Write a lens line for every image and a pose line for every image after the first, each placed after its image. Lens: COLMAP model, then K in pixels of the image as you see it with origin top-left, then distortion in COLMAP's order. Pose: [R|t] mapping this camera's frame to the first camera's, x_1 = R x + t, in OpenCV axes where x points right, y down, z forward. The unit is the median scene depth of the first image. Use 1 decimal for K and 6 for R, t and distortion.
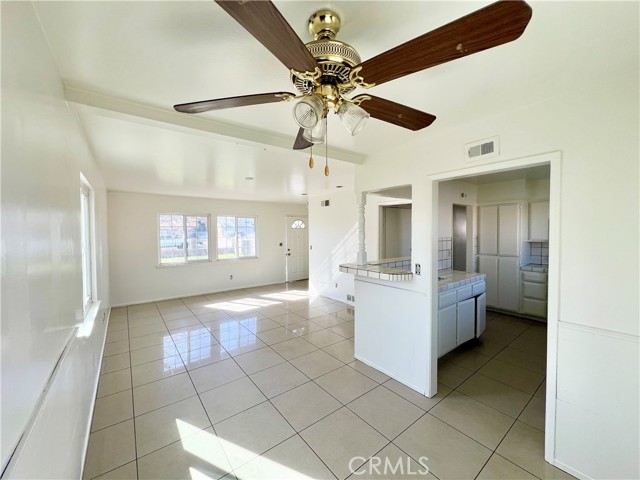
lens RADIAL K [[256.3, 0, 317.8], [0, 256.3, 239.7], [0, 0, 1]] dist [-0.000414, -0.000247]
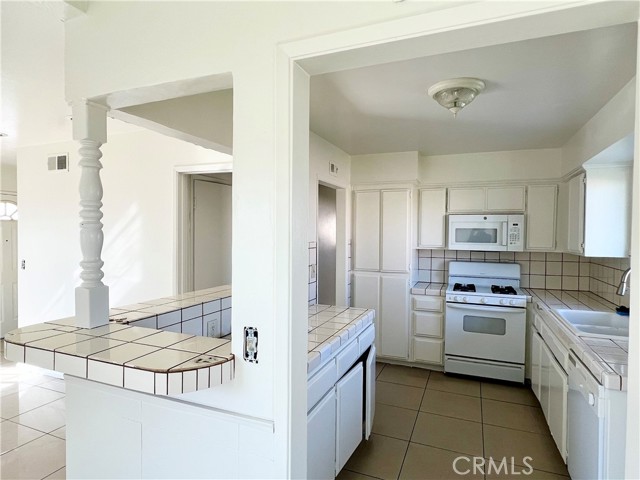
lens RADIAL K [[372.1, 0, 319.3], [0, 372.1, 240.3], [0, 0, 1]] dist [-0.004080, -0.000623]
pose [[0.864899, 0.004751, 0.501924, 0.129683], [0.001349, 0.999930, -0.011789, -0.004145], [-0.501945, 0.010873, 0.864831, 0.311808]]
